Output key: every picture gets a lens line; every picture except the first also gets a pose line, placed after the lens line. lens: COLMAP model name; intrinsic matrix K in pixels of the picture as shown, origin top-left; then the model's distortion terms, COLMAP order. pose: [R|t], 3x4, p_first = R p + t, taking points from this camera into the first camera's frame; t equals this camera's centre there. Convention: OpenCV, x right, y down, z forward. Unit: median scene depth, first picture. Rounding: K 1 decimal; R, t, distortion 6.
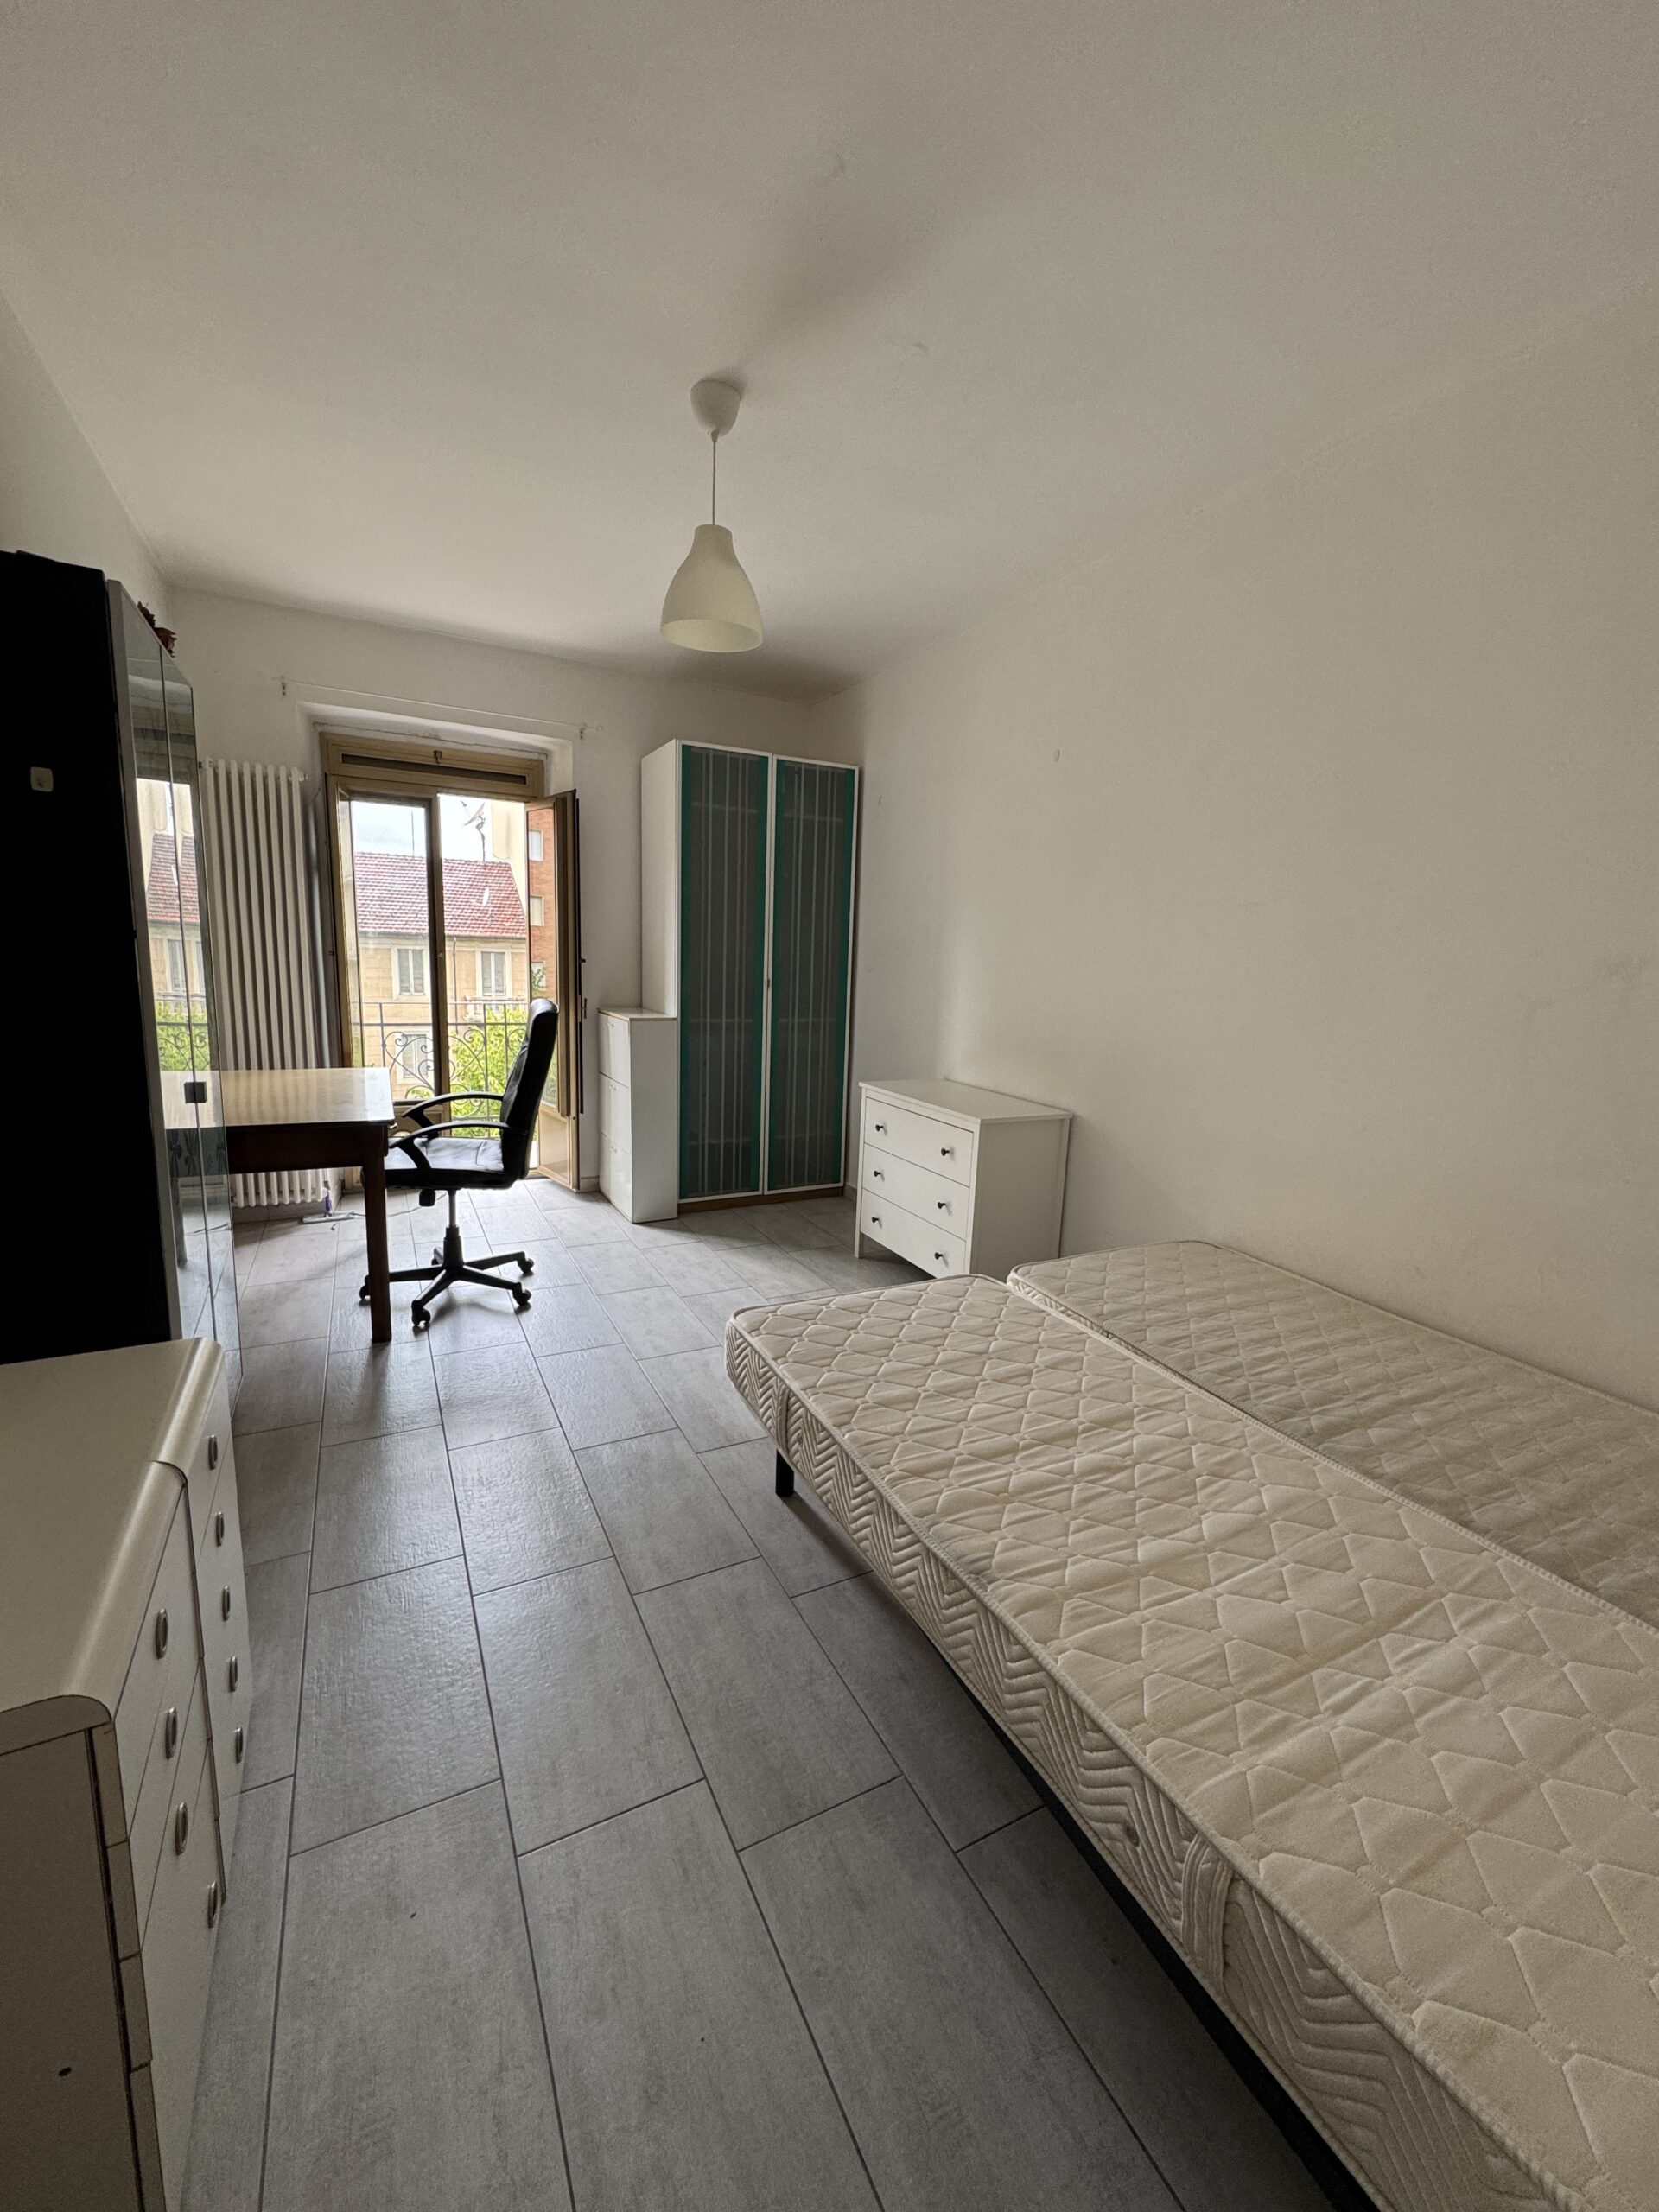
lens RADIAL K [[883.3, 0, 831.5], [0, 883.3, 1100.8], [0, 0, 1]] dist [-0.002496, 0.000416]
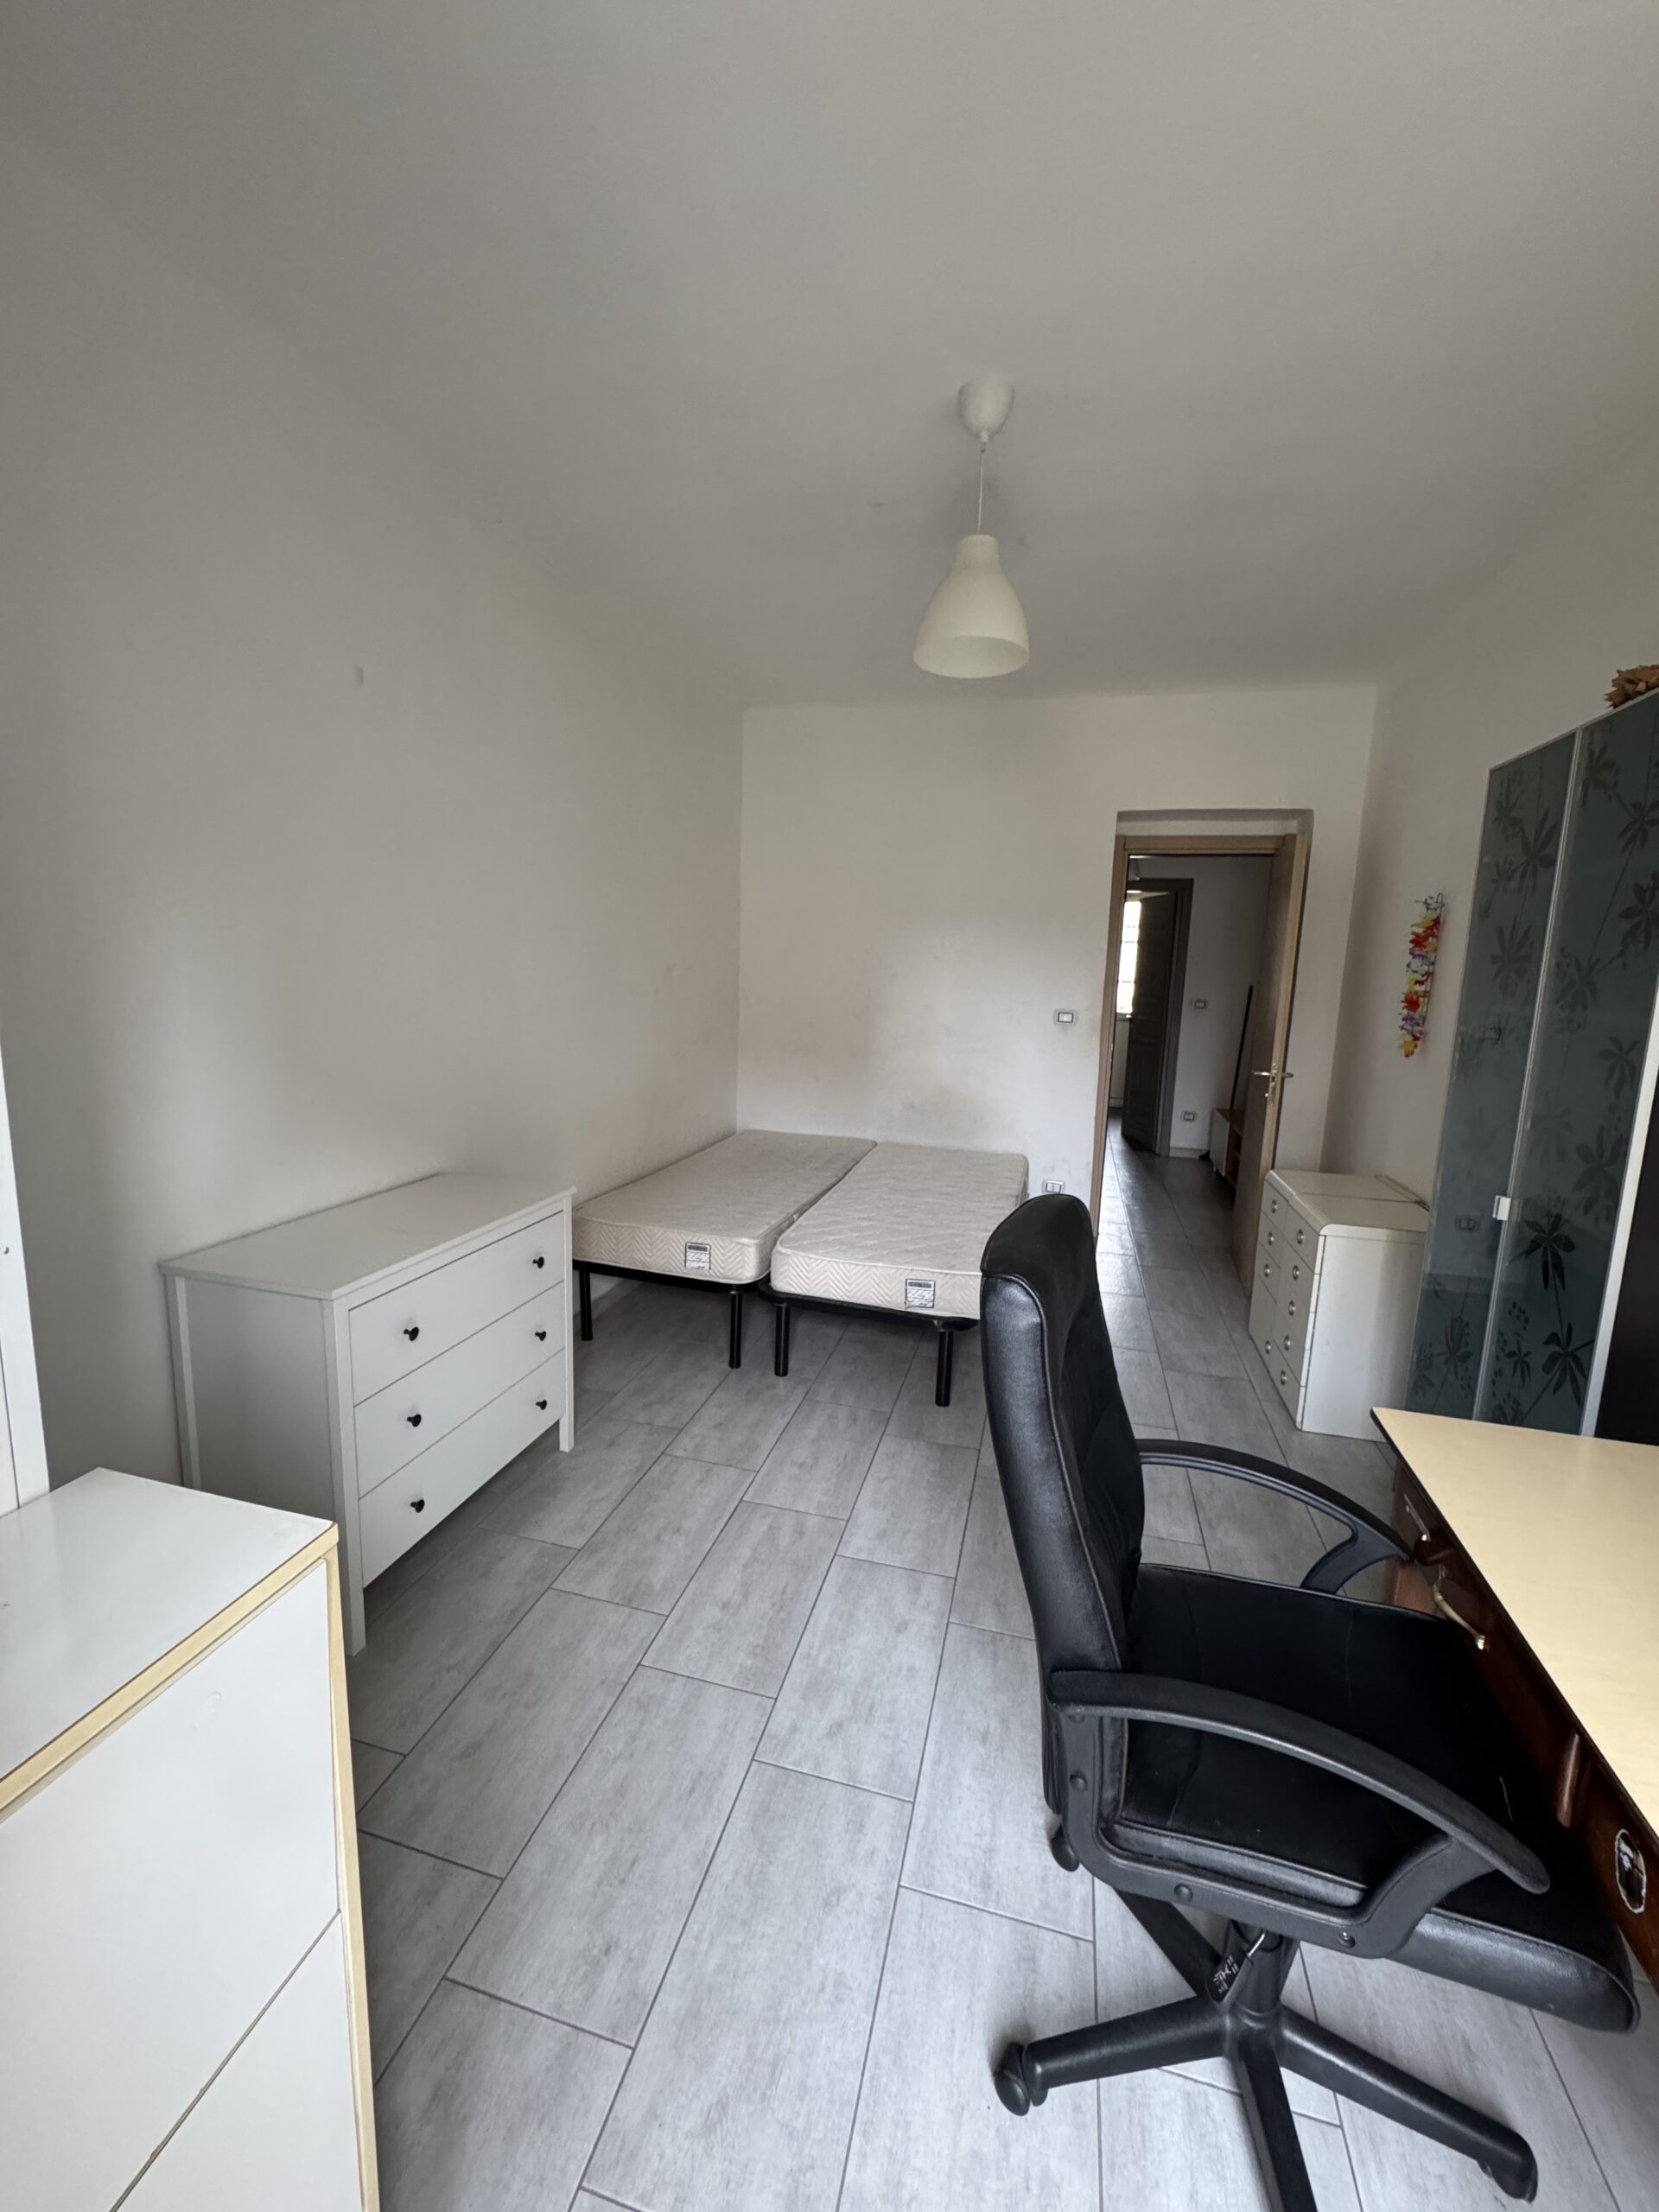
lens RADIAL K [[883.3, 0, 829.7], [0, 883.3, 1105.2], [0, 0, 1]] dist [-0.002496, 0.000416]
pose [[-0.737028, -0.164826, 0.655455, -0.393212], [0.054532, 0.952142, 0.300751, -0.211707], [-0.673658, 0.257406, -0.692768, 1.041934]]
